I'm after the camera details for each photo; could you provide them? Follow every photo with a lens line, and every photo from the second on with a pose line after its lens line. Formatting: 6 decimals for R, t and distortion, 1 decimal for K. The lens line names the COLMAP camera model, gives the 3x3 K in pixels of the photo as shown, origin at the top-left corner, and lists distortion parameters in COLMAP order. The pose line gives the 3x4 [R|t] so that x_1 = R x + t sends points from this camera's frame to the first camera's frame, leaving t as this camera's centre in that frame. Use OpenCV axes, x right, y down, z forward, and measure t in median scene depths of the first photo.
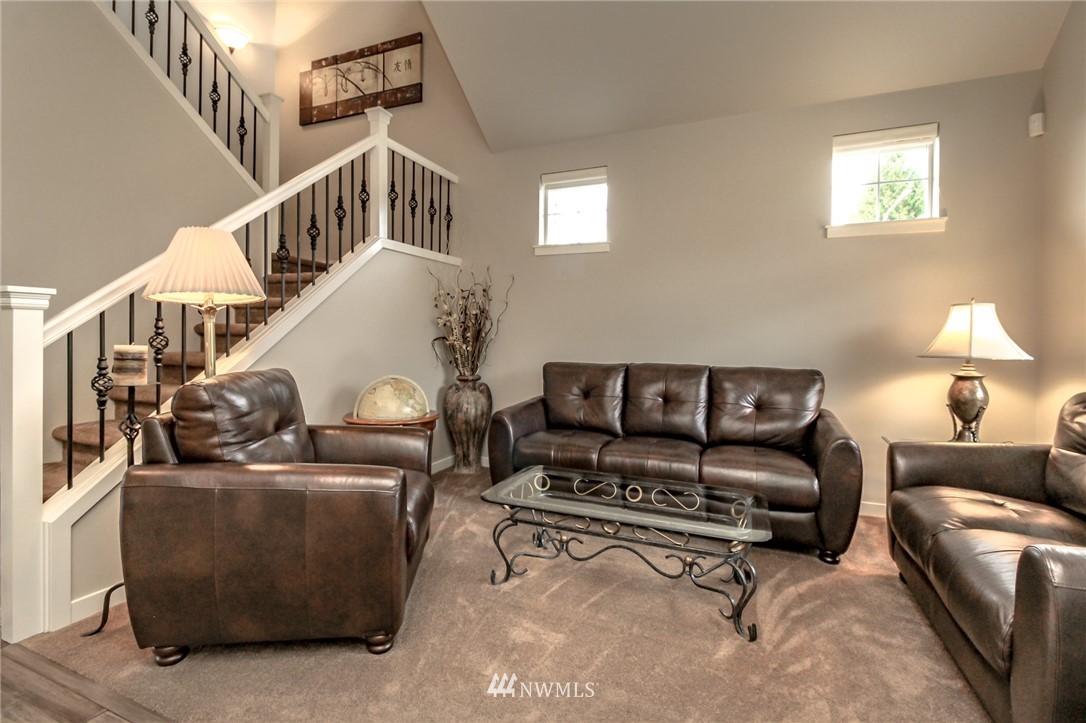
lens RADIAL K [[499.9, 0, 551.4], [0, 499.9, 350.2], [0, 0, 1]] dist [0.010097, -0.007189]
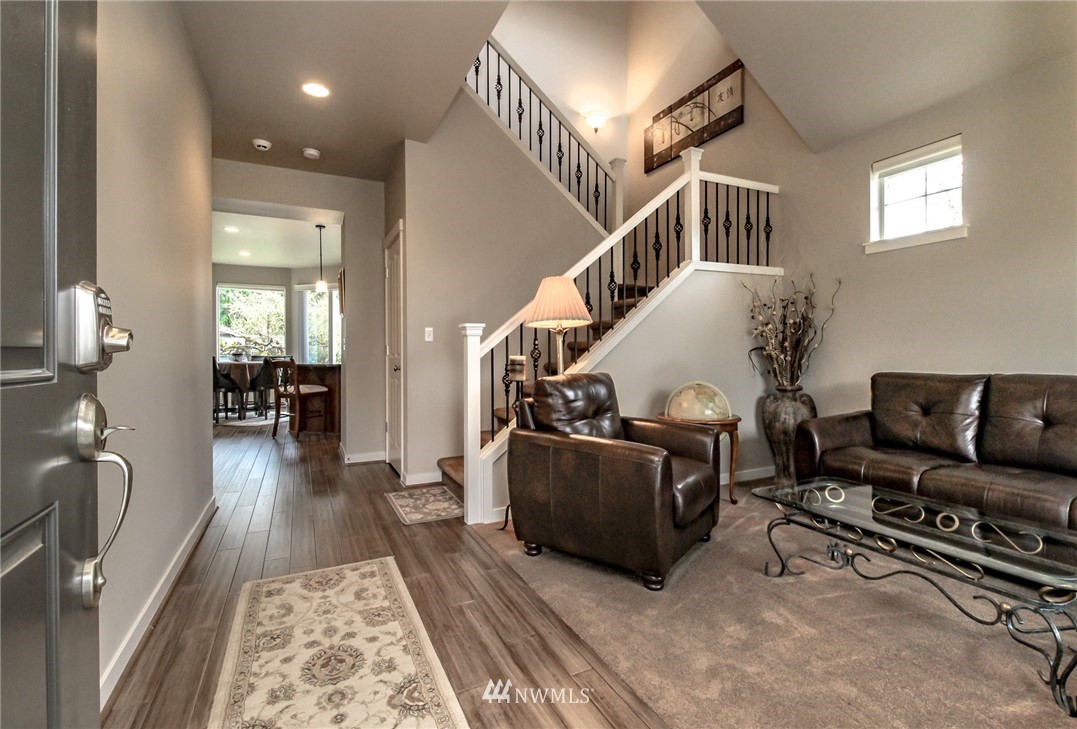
lens RADIAL K [[511.9, 0, 533.3], [0, 511.9, 356.4], [0, 0, 1]] dist [0.007974, -0.004184]
pose [[0.735330, -0.012524, -0.677593, 0.205638], [0.001804, 0.999862, -0.016523, 0.012174], [0.677707, 0.010927, 0.735251, -0.116777]]
